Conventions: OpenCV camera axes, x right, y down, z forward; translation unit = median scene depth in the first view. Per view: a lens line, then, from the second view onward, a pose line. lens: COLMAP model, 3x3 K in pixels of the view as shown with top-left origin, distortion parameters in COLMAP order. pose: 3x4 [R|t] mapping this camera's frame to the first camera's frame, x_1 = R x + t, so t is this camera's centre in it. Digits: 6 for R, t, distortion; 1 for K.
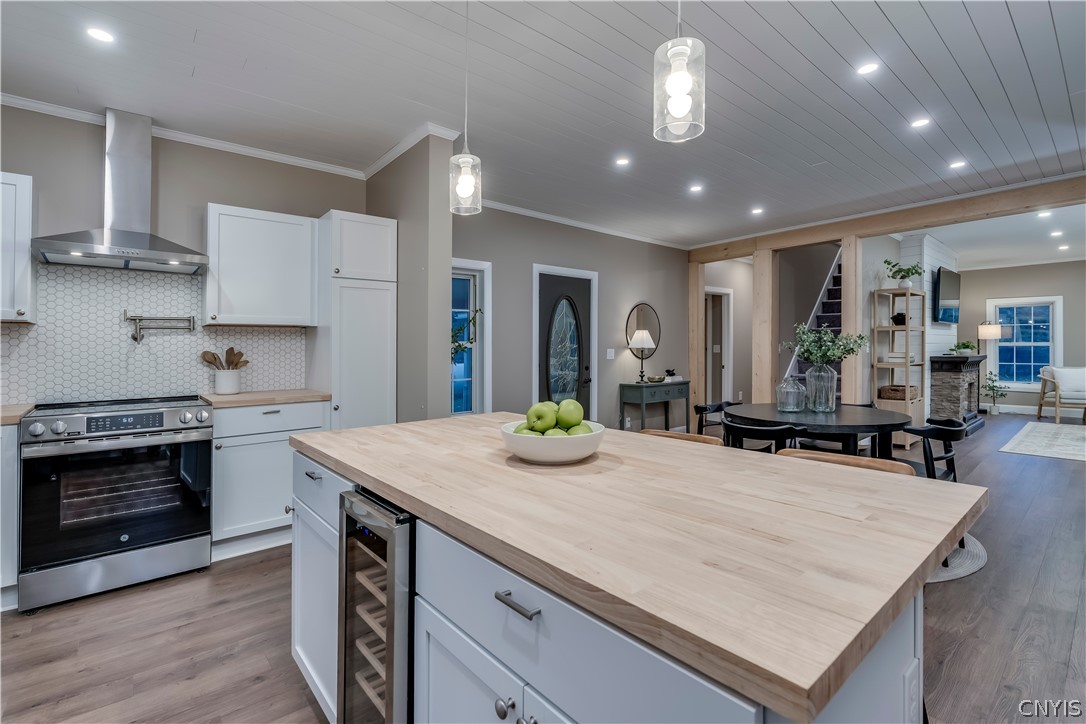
lens RADIAL K [[493.4, 0, 537.3], [0, 493.4, 354.6], [0, 0, 1]] dist [-0.006784, 0.002142]
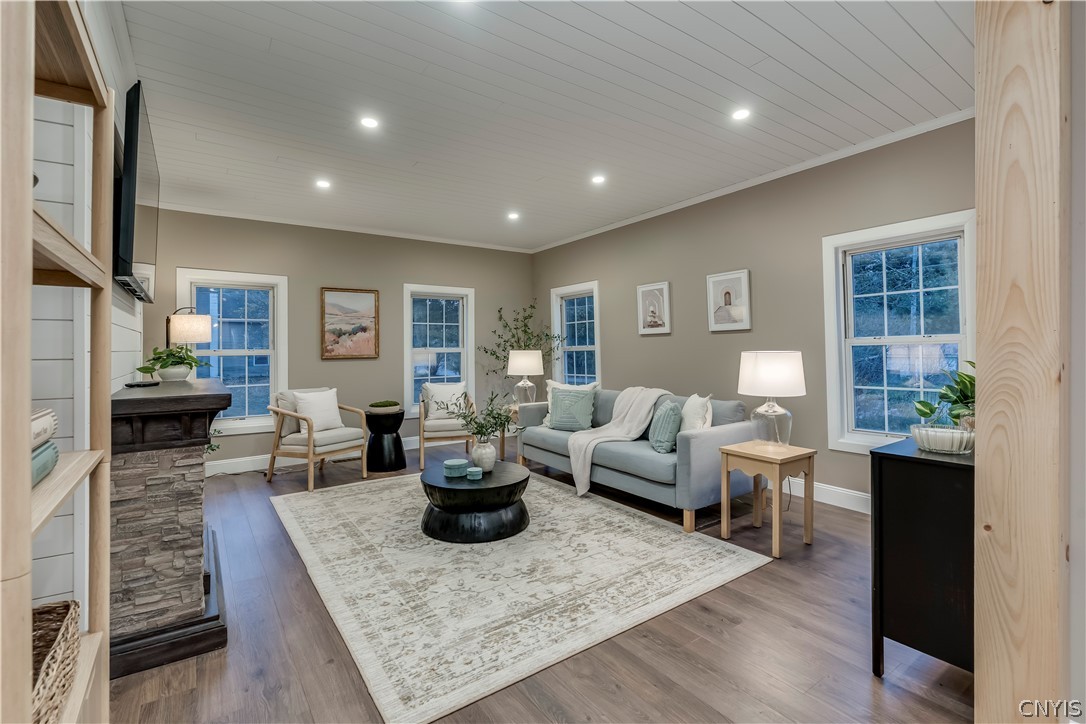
lens RADIAL K [[493.4, 0, 549.0], [0, 493.4, 344.2], [0, 0, 1]] dist [-0.006784, 0.002142]
pose [[0.079051, 0.009772, 0.996823, 0.483993], [0.023278, 0.999661, -0.011646, -0.016922], [-0.996599, 0.024124, 0.078796, 0.646064]]
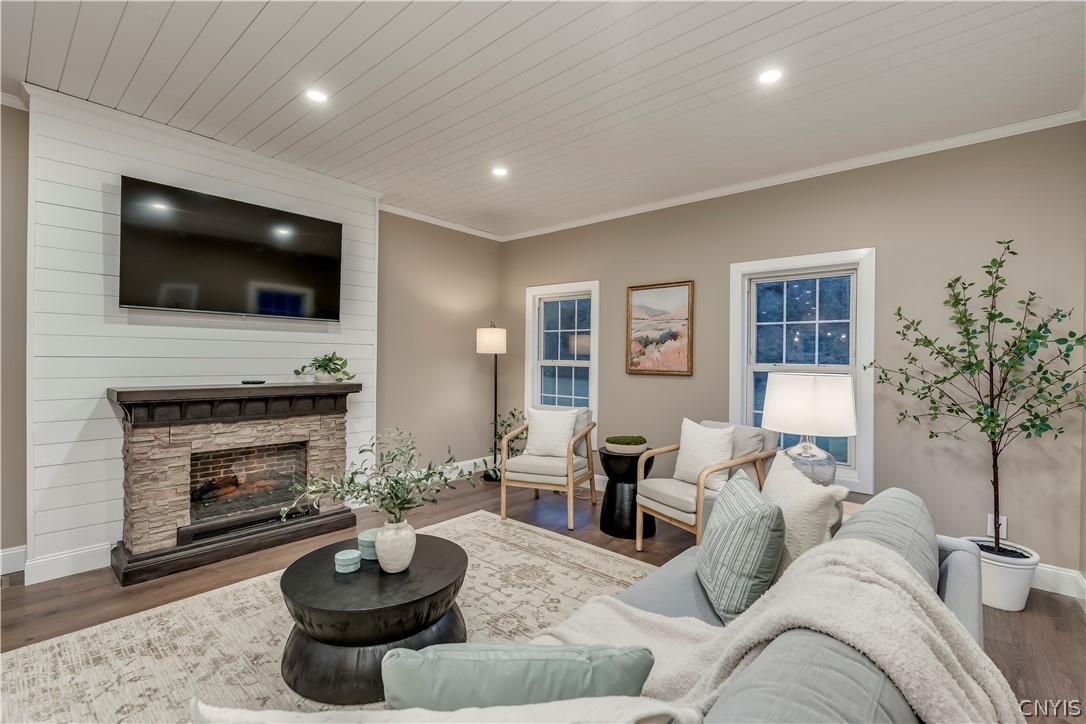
lens RADIAL K [[493.4, 0, 544.0], [0, 493.4, 357.6], [0, 0, 1]] dist [-0.006784, 0.002142]
pose [[0.990708, 0.014872, 0.135187, 0.977968], [-0.013357, 0.999837, -0.012107, -0.021997], [-0.135346, 0.010189, 0.990746, 0.461557]]
